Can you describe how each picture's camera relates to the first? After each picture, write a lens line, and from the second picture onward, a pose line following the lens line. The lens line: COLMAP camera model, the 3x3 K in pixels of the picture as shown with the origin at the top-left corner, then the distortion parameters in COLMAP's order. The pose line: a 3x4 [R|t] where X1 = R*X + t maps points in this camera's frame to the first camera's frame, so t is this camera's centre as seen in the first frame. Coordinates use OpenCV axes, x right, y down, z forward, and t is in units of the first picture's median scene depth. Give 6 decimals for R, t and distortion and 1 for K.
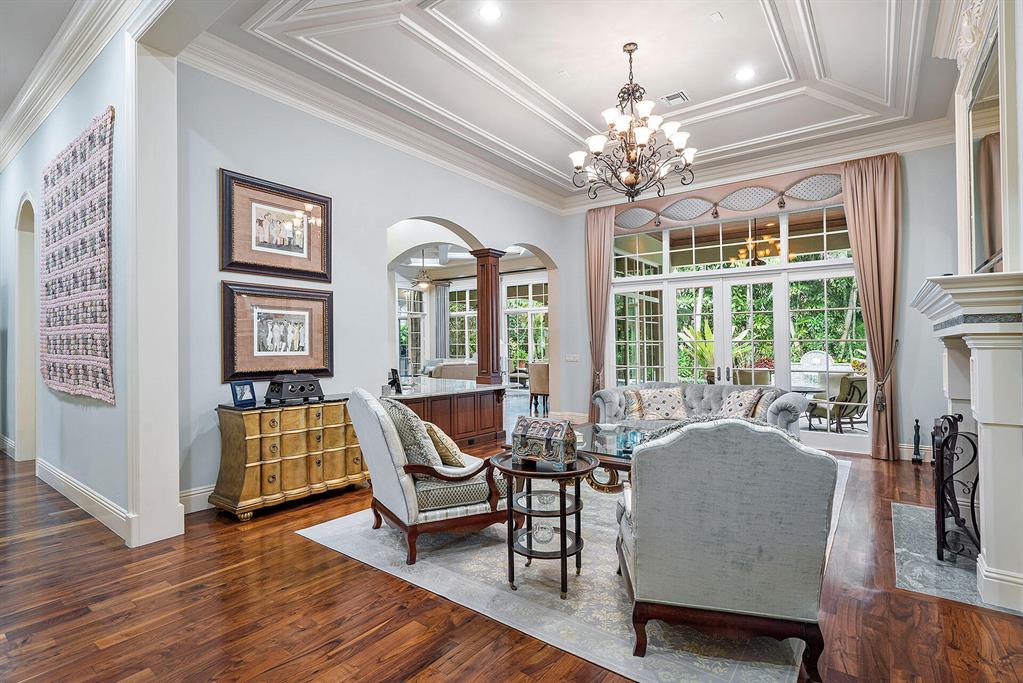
lens RADIAL K [[490.5, 0, 511.5], [0, 490.5, 341.5], [0, 0, 1]] dist [0.000920, 0.000140]
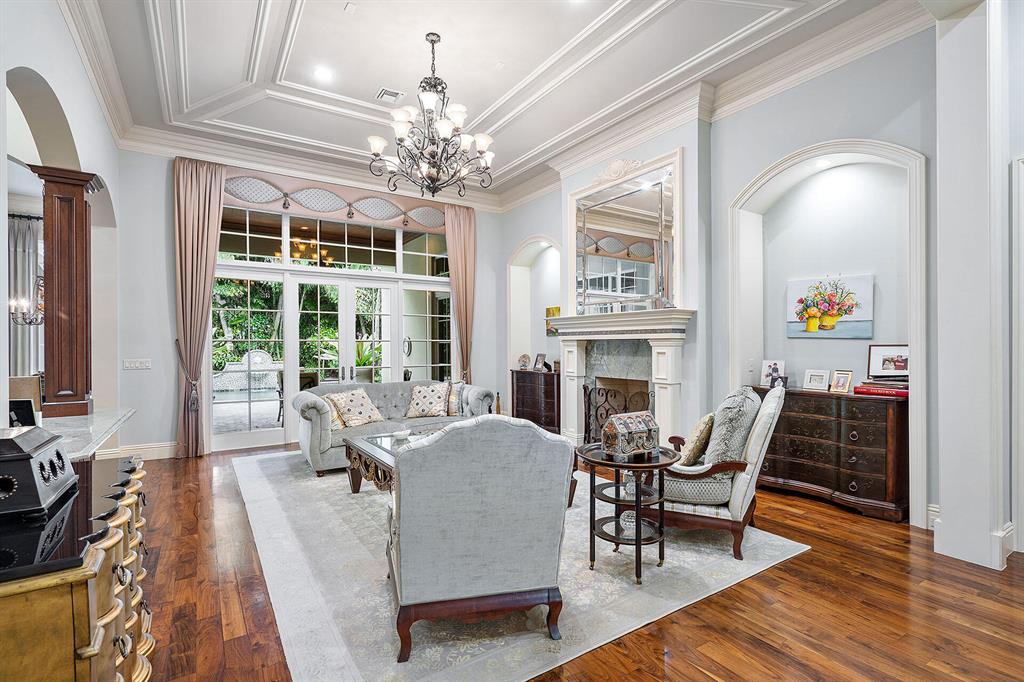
lens RADIAL K [[482.9, 0, 514.2], [0, 482.9, 348.6], [0, 0, 1]] dist [-0.000436, 0.000017]
pose [[0.344658, -0.011431, 0.938659, -0.383426], [-0.006514, 0.999873, 0.014568, -0.001143], [-0.938706, -0.011136, 0.344540, 0.335267]]
